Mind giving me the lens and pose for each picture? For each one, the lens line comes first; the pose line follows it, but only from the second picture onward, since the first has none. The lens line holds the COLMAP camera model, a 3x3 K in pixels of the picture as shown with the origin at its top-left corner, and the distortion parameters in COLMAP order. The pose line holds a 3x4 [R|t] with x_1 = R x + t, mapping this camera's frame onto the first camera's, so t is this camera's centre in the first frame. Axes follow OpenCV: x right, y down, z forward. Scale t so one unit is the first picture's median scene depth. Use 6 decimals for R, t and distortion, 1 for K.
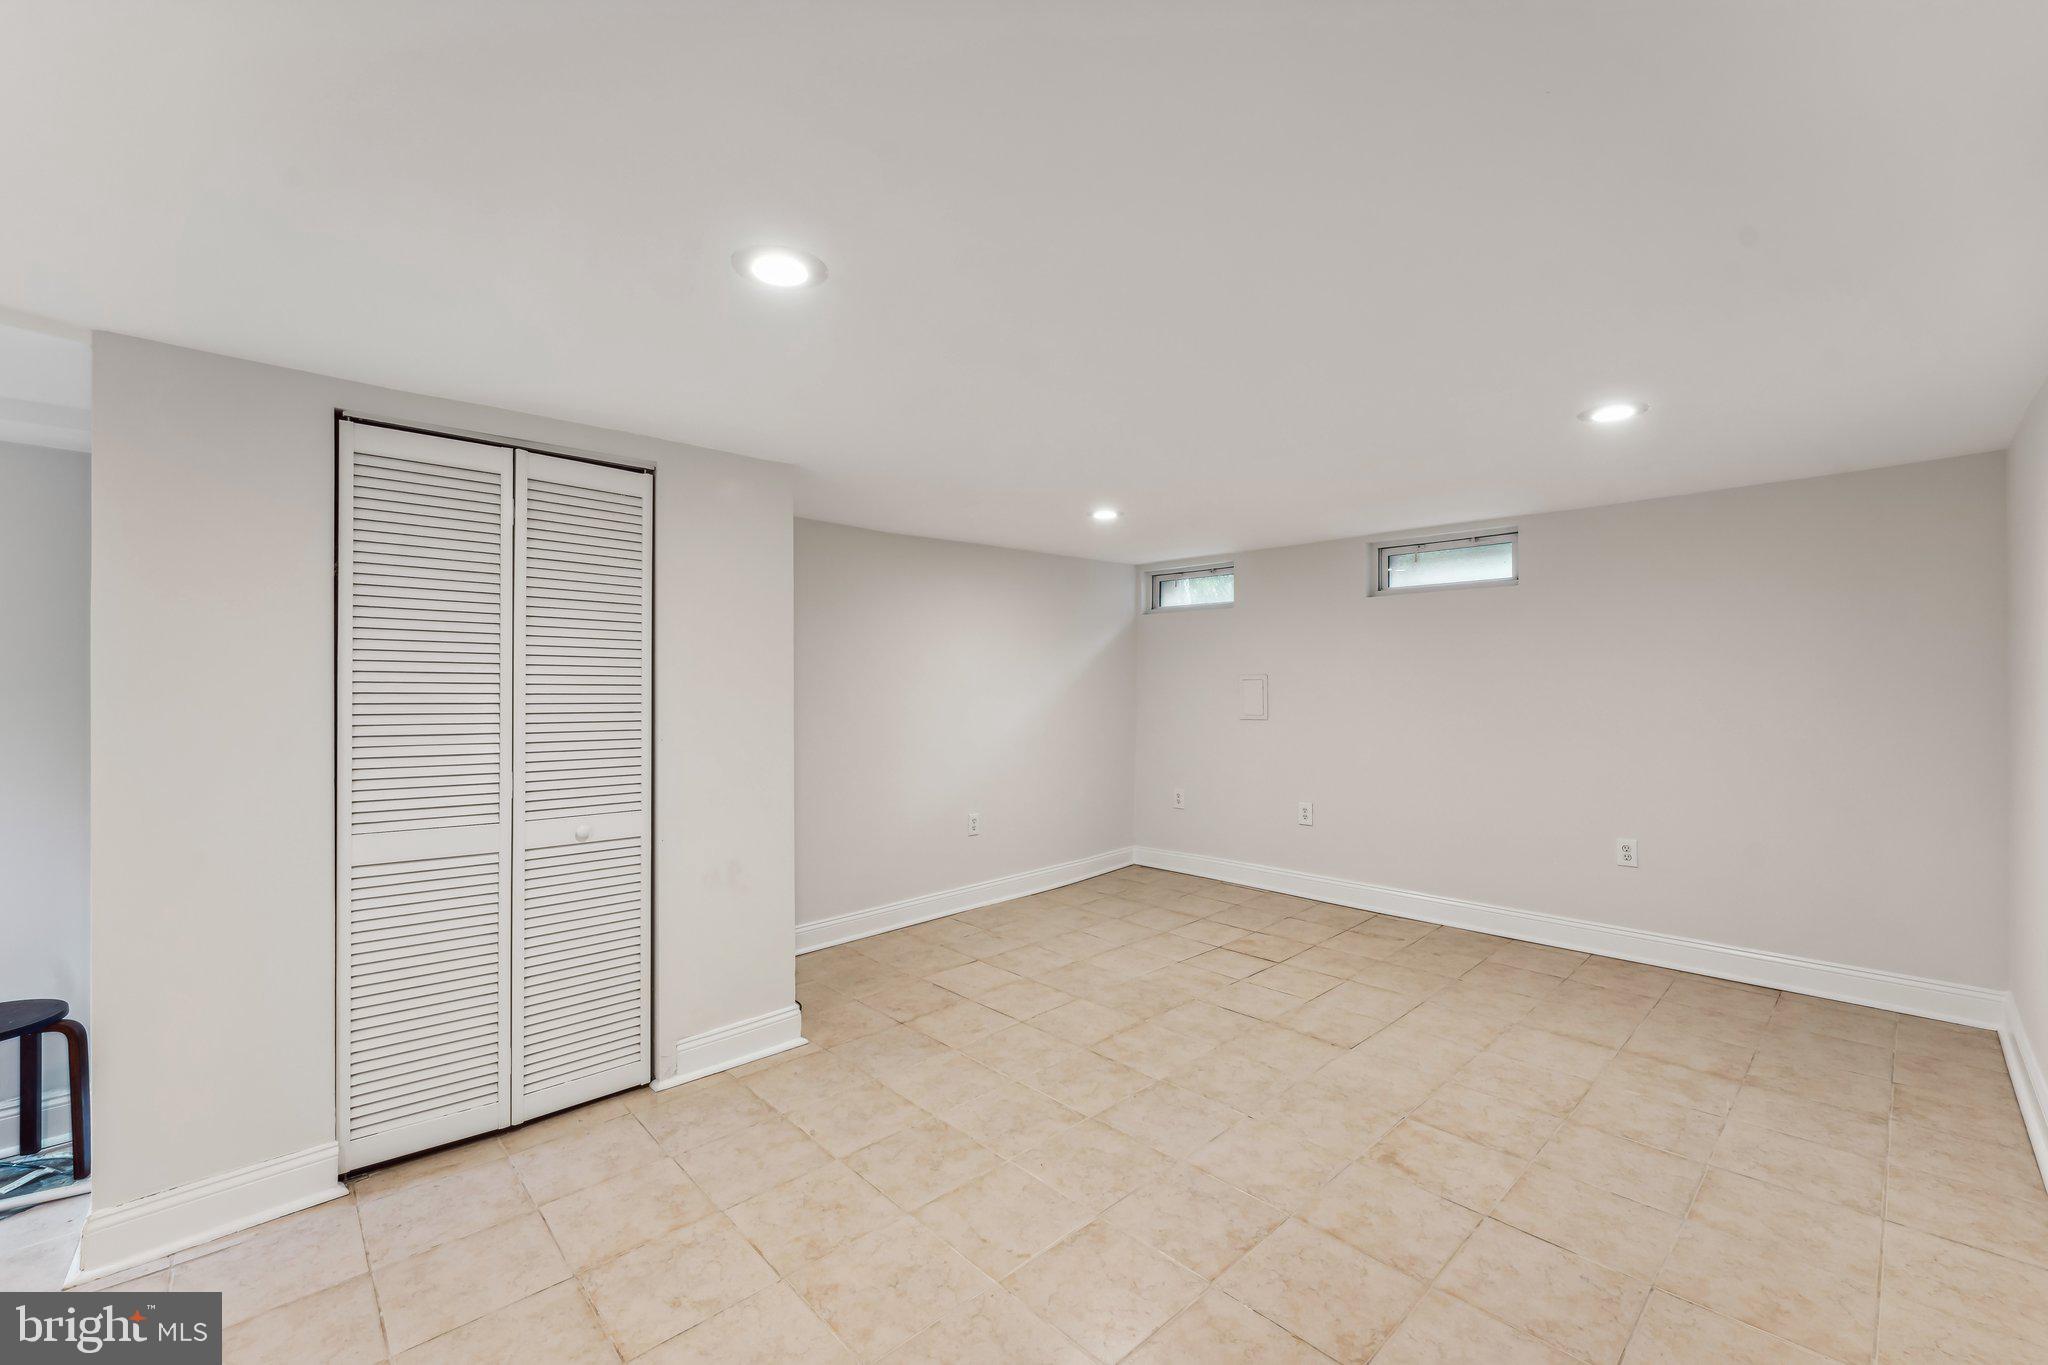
lens RADIAL K [[834.8, 0, 1027.2], [0, 834.8, 682.7], [0, 0, 1]] dist [0.000135, 0.000013]
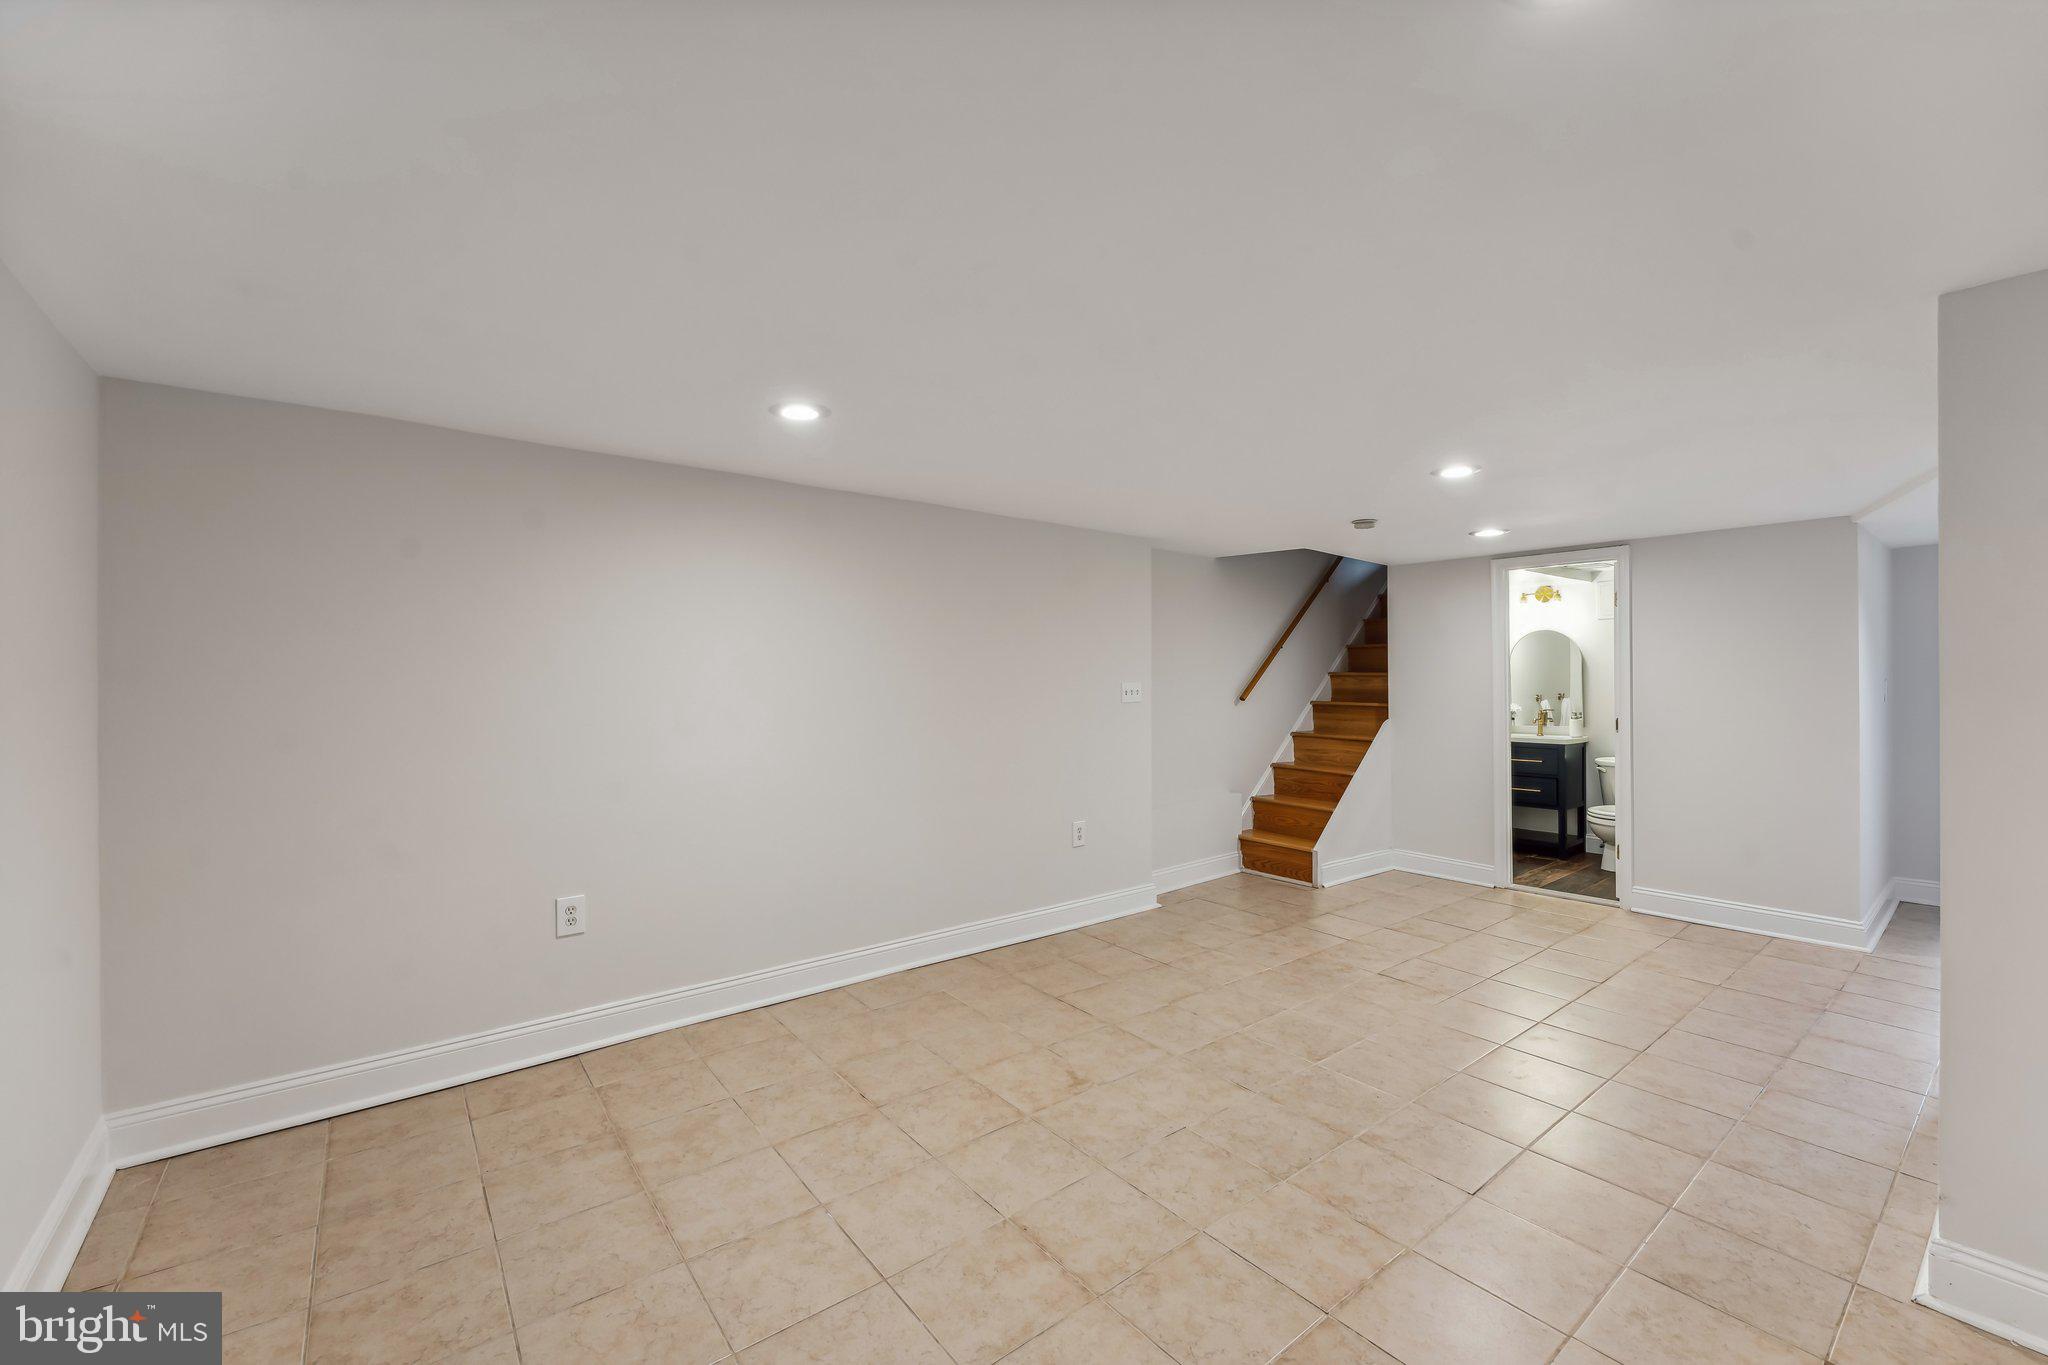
lens RADIAL K [[834.8, 0, 1031.1], [0, 834.8, 678.1], [0, 0, 1]] dist [0.000135, 0.000013]
pose [[-0.997124, 0.008011, 0.075362, 0.357533], [0.007712, 0.999961, -0.004251, -0.003170], [-0.075393, -0.003658, -0.997147, 1.934666]]
